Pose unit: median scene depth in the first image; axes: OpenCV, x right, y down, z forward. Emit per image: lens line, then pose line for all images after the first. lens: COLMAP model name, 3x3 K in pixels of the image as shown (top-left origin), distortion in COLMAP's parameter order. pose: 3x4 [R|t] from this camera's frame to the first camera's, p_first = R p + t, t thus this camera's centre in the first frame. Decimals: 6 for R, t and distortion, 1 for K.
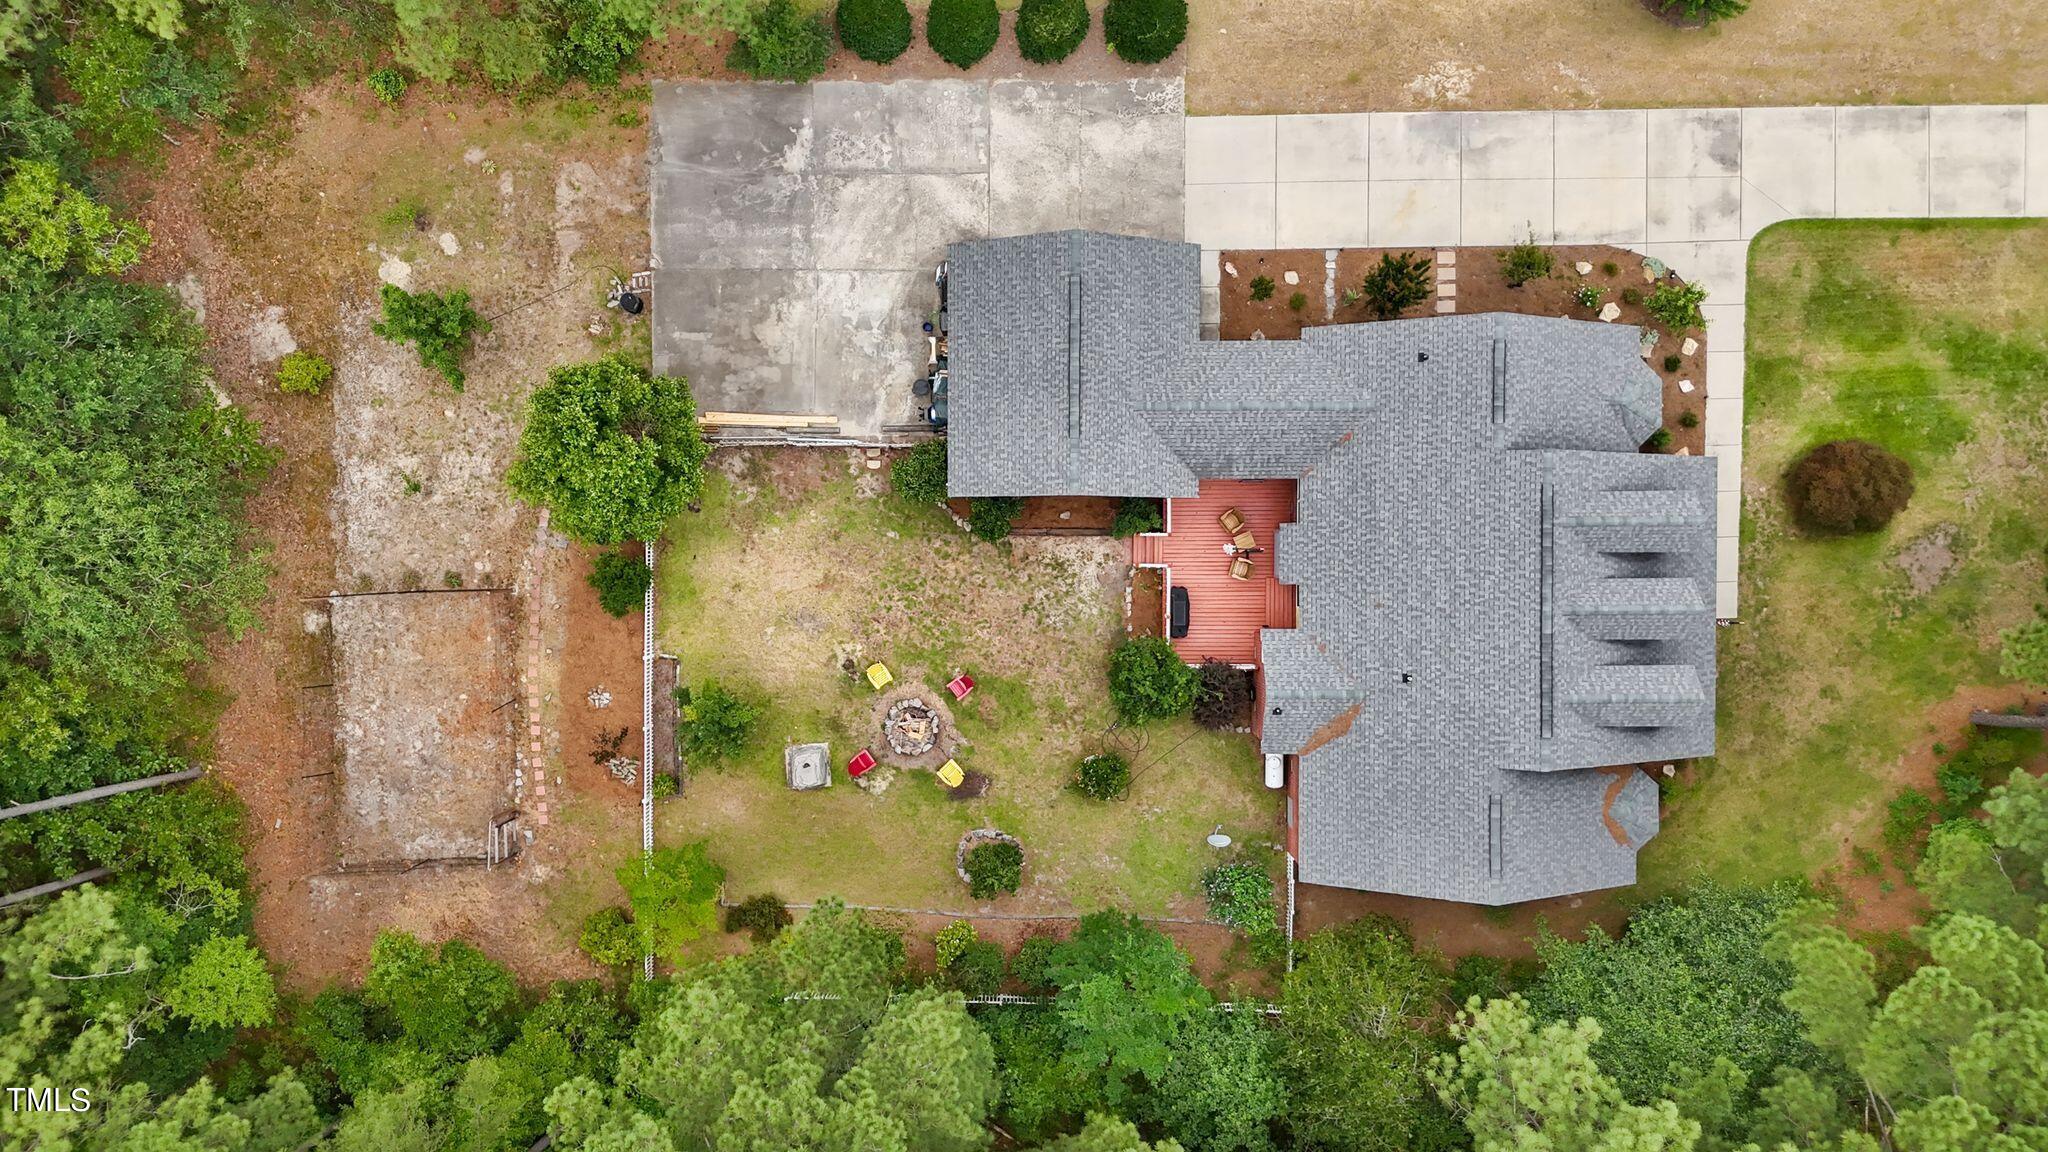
lens RADIAL K [[1510.0, 0, 1028.3], [0, 1510.0, 581.0], [0, 0, 1]] dist [0.045550, -0.037411]
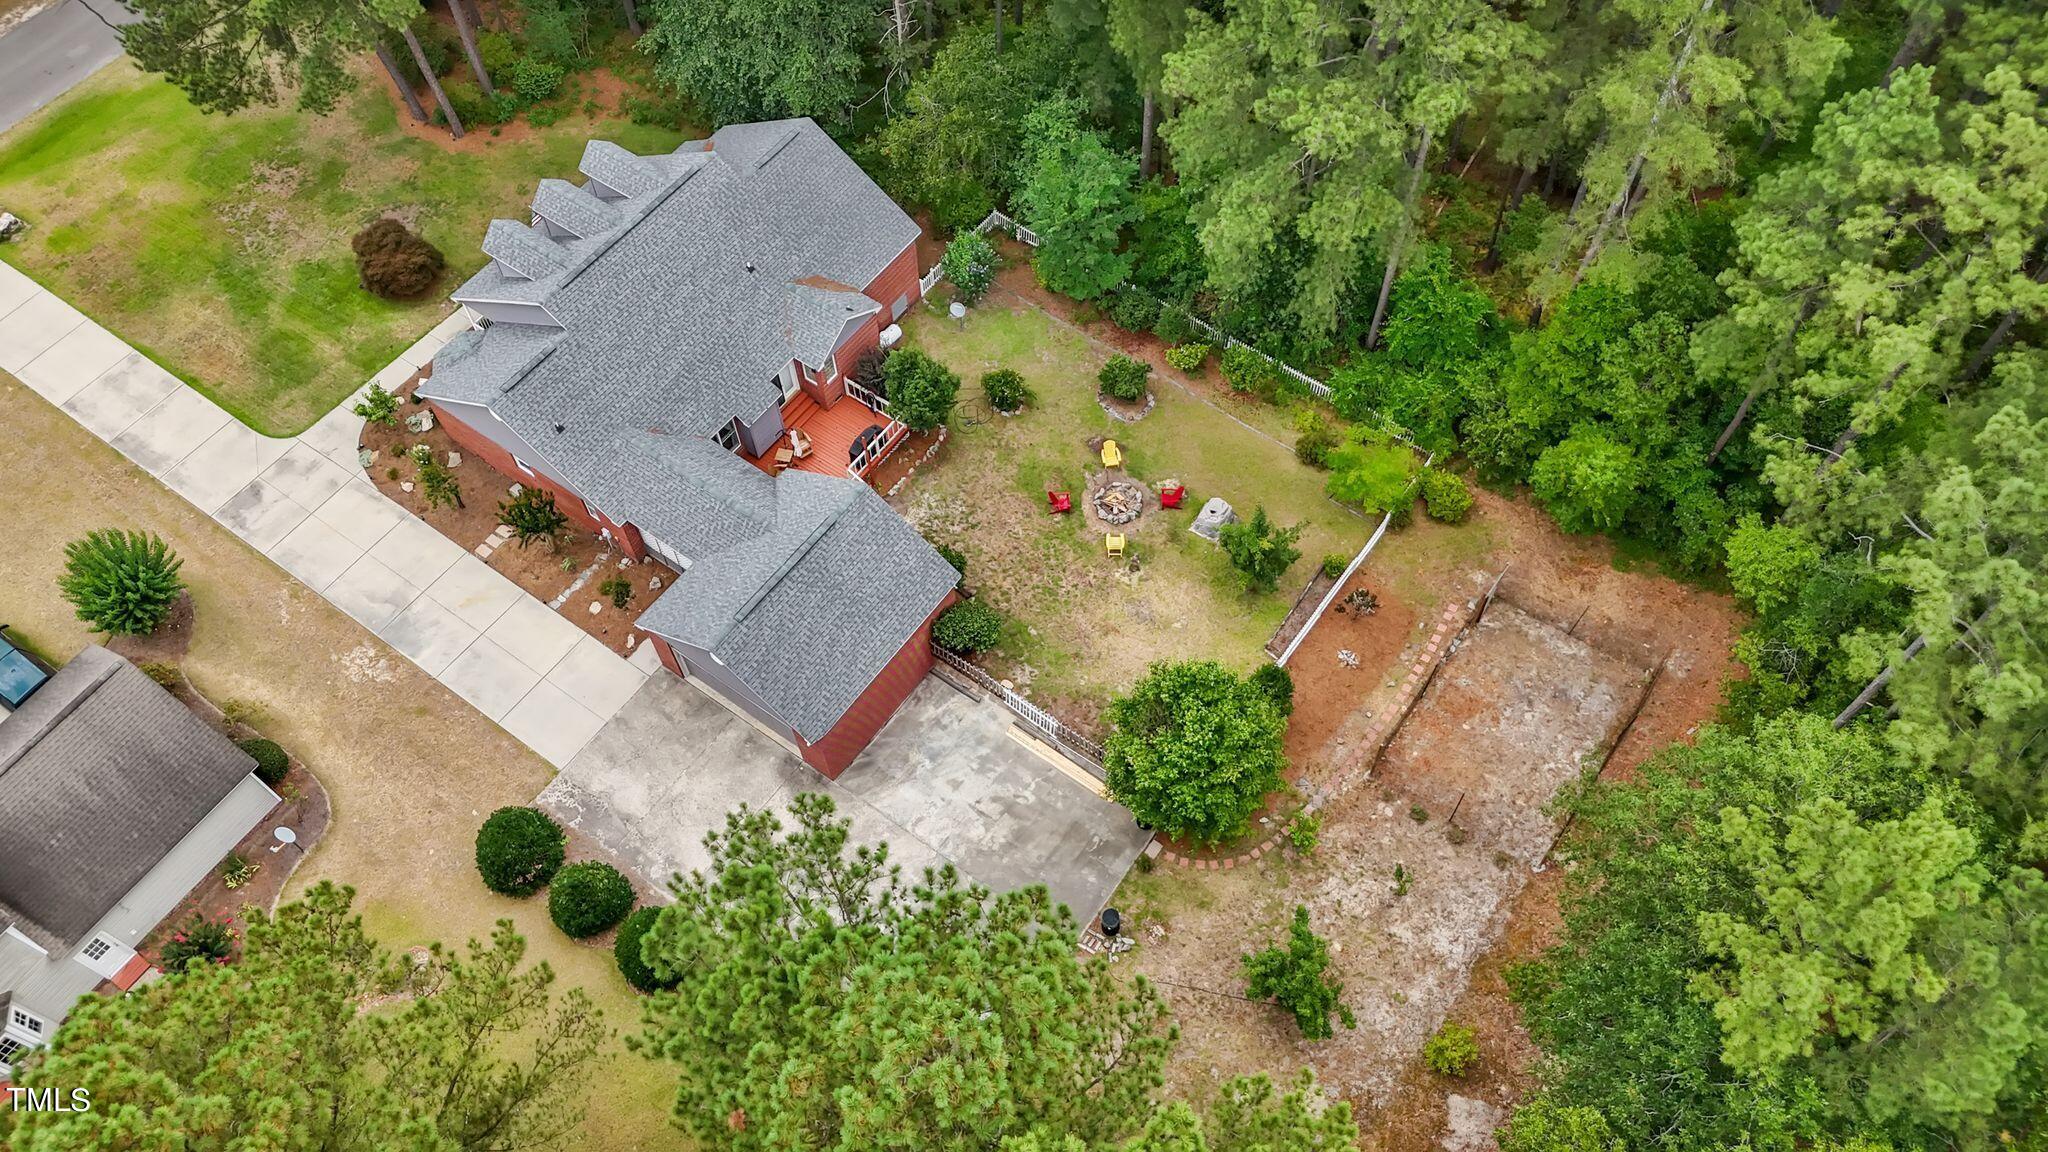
lens RADIAL K [[1510.0, 0, 1031.9], [0, 1510.0, 572.4], [0, 0, 1]] dist [0.045550, -0.037411]
pose [[-0.813768, -0.478687, 0.329607, -0.429711], [0.579948, -0.705873, 0.406699, -0.443913], [0.037979, 0.522114, 0.852030, 0.067272]]
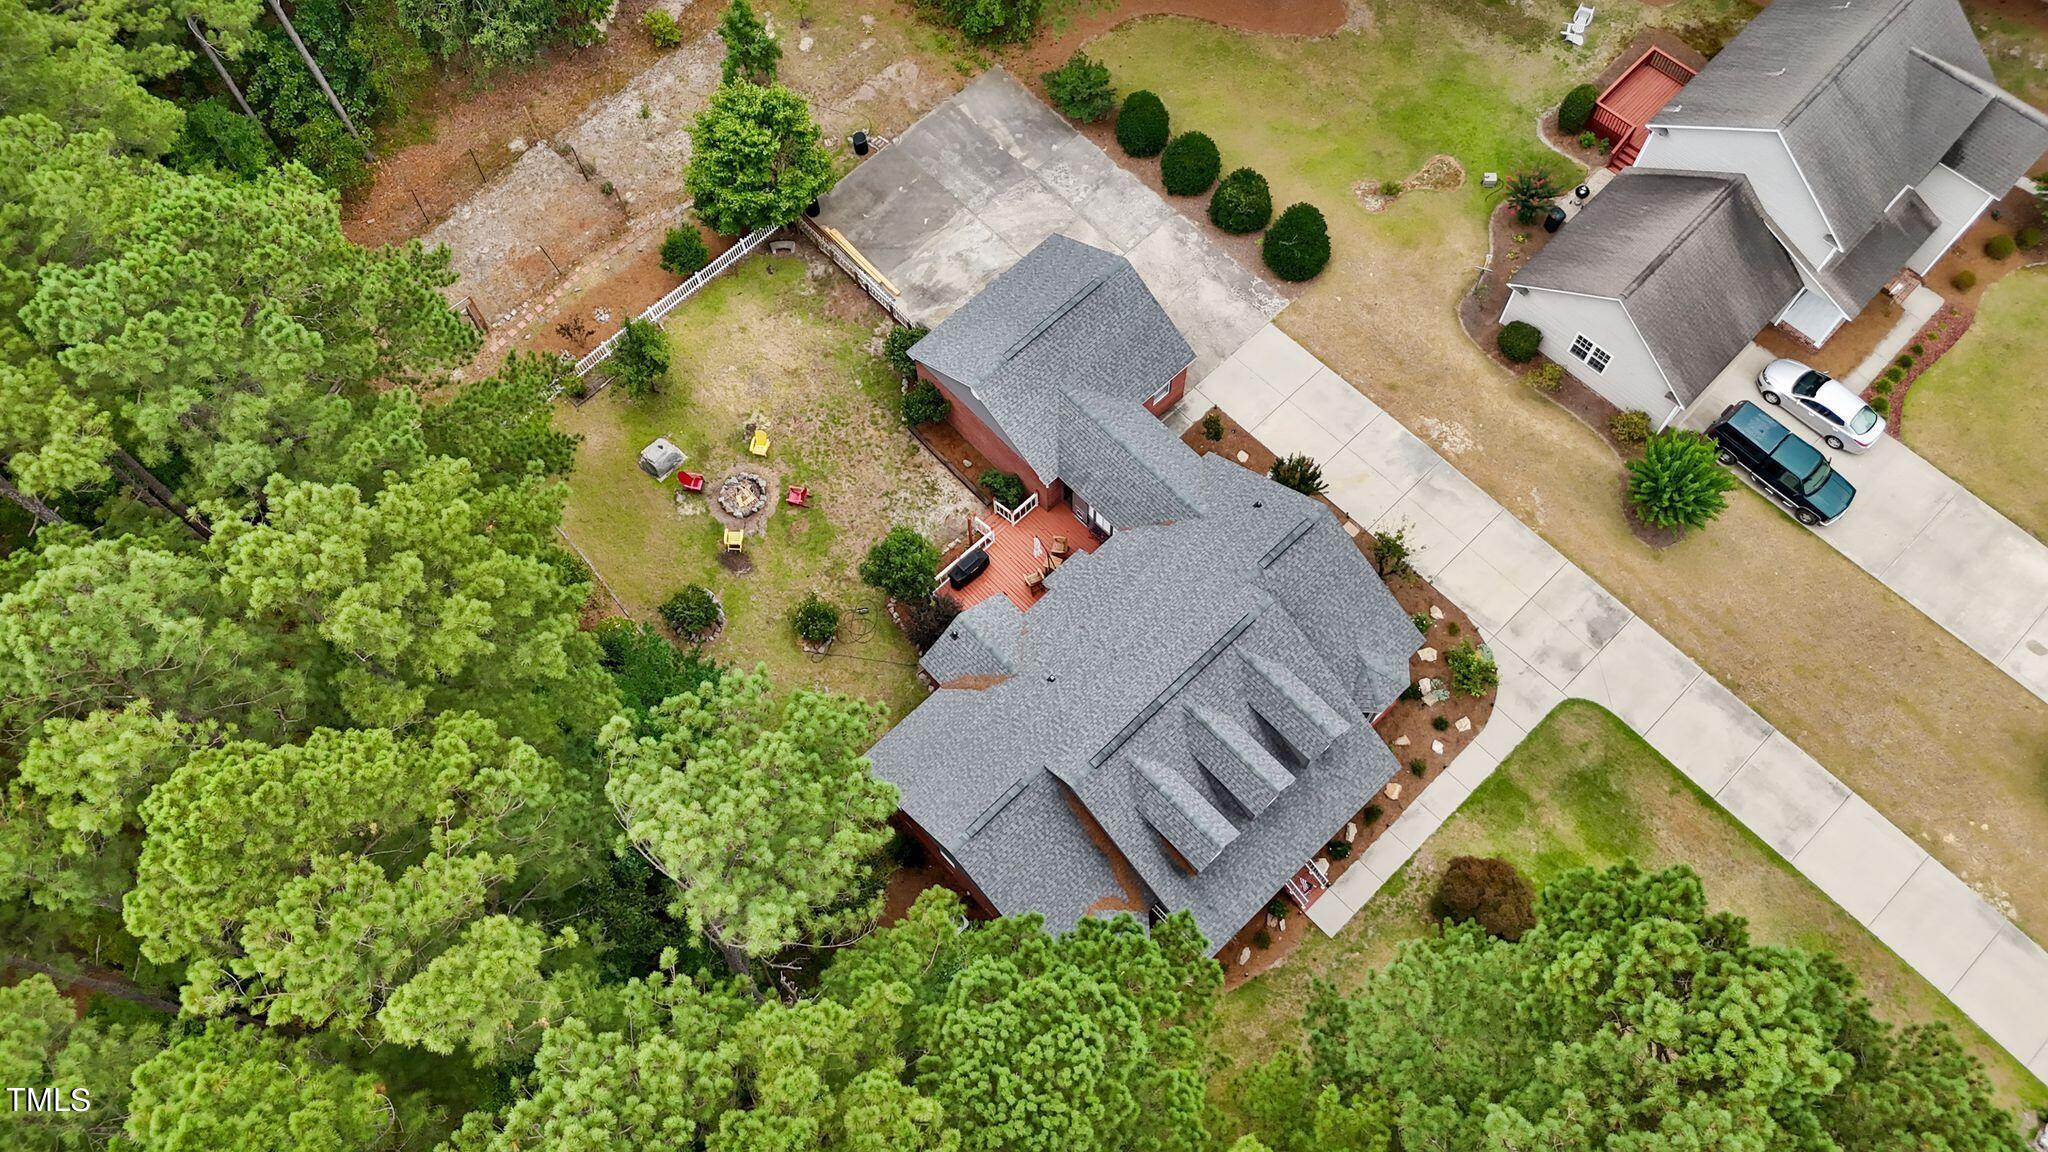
lens RADIAL K [[1510.0, 0, 1024.6], [0, 1510.0, 576.2], [0, 0, 1]] dist [0.045550, -0.037411]
pose [[0.685607, 0.663452, -0.299622, 0.471317], [-0.727948, 0.628116, -0.274884, 0.305360], [0.005825, 0.406572, 0.913600, -0.037547]]
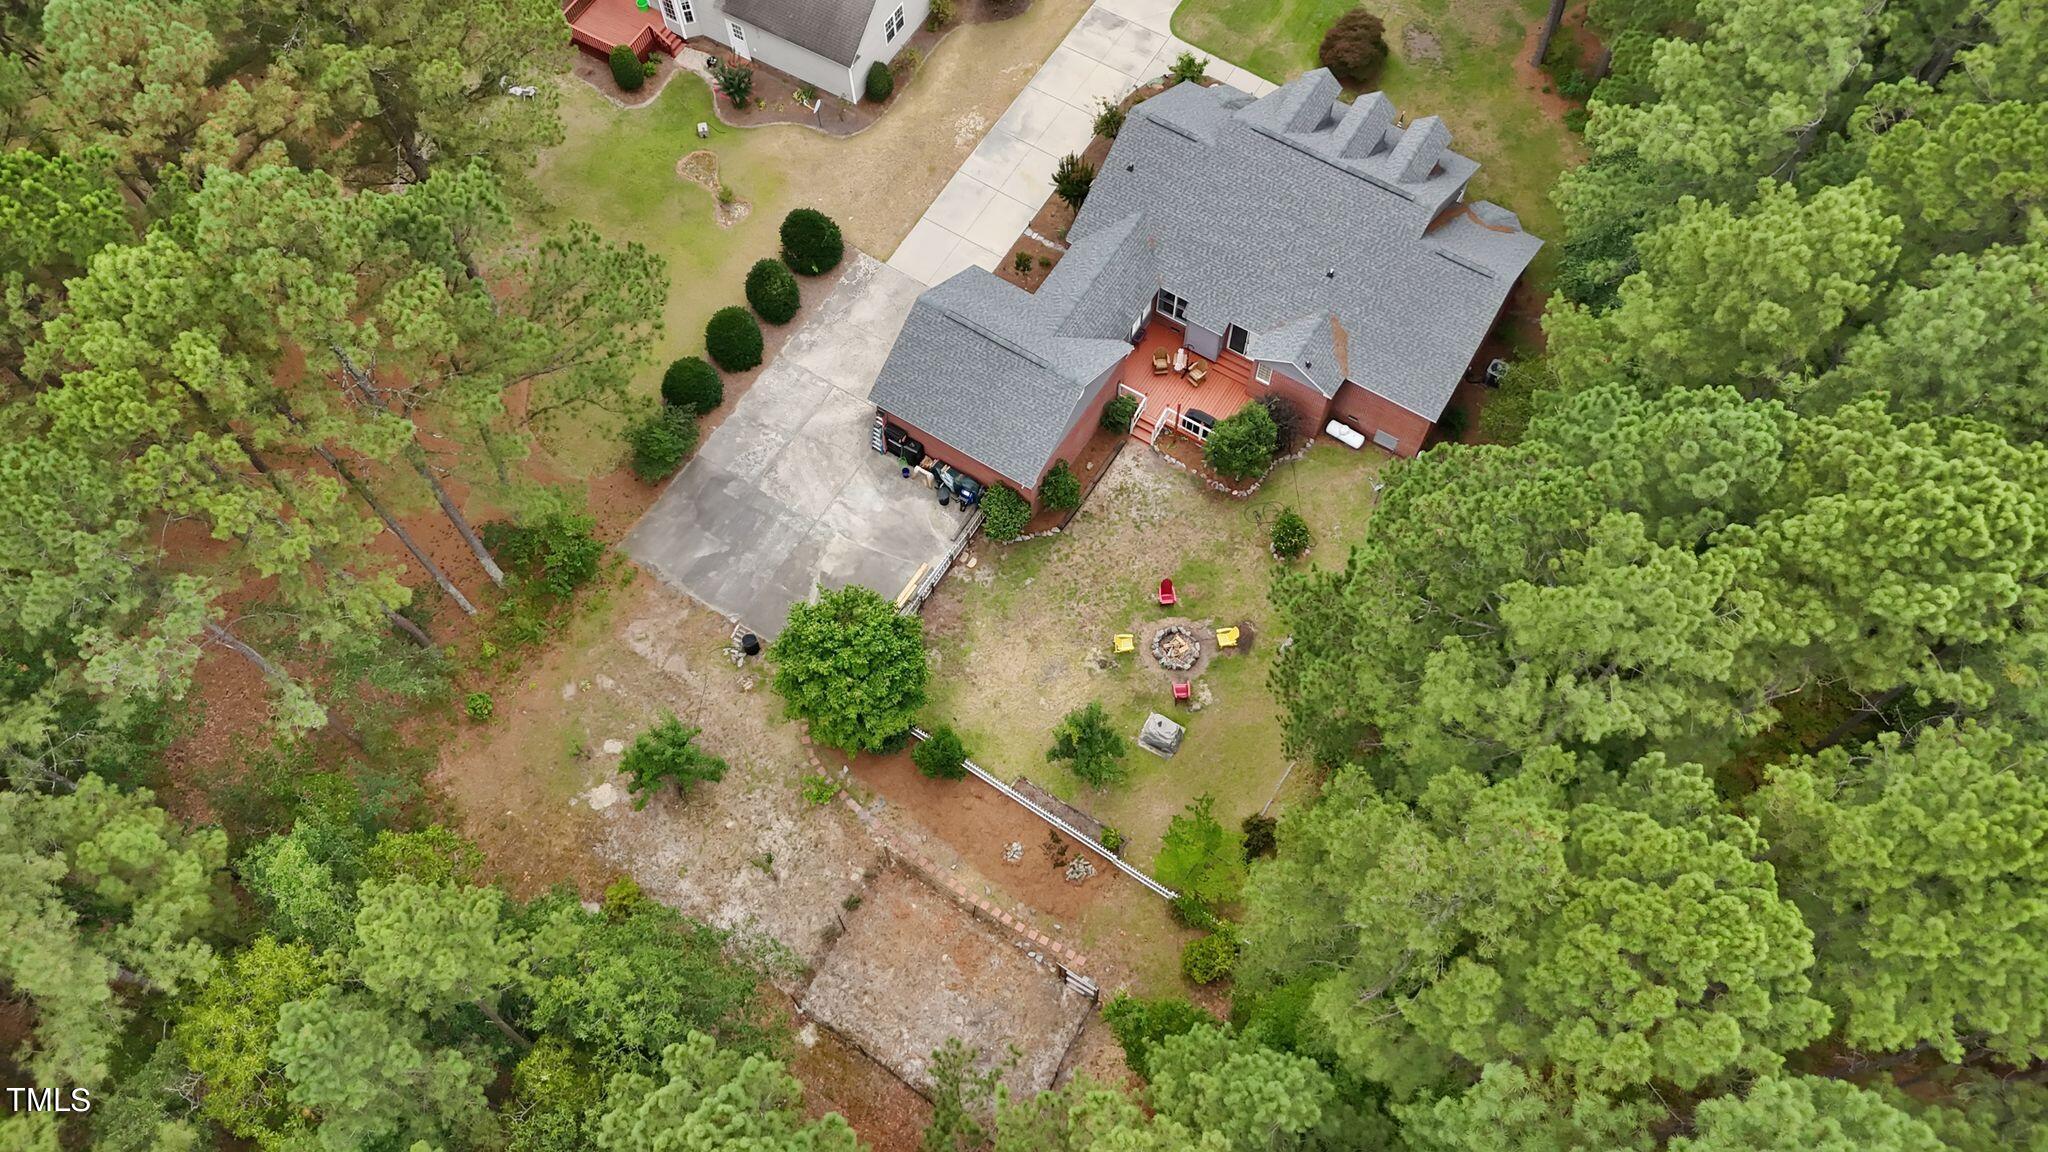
lens RADIAL K [[1510.0, 0, 1026.4], [0, 1510.0, 581.5], [0, 0, 1]] dist [0.045550, -0.037411]
pose [[0.533516, -0.759684, 0.371807, -0.549482], [0.845509, 0.467715, -0.257599, 0.283007], [0.021794, 0.451799, 0.891854, -0.077443]]
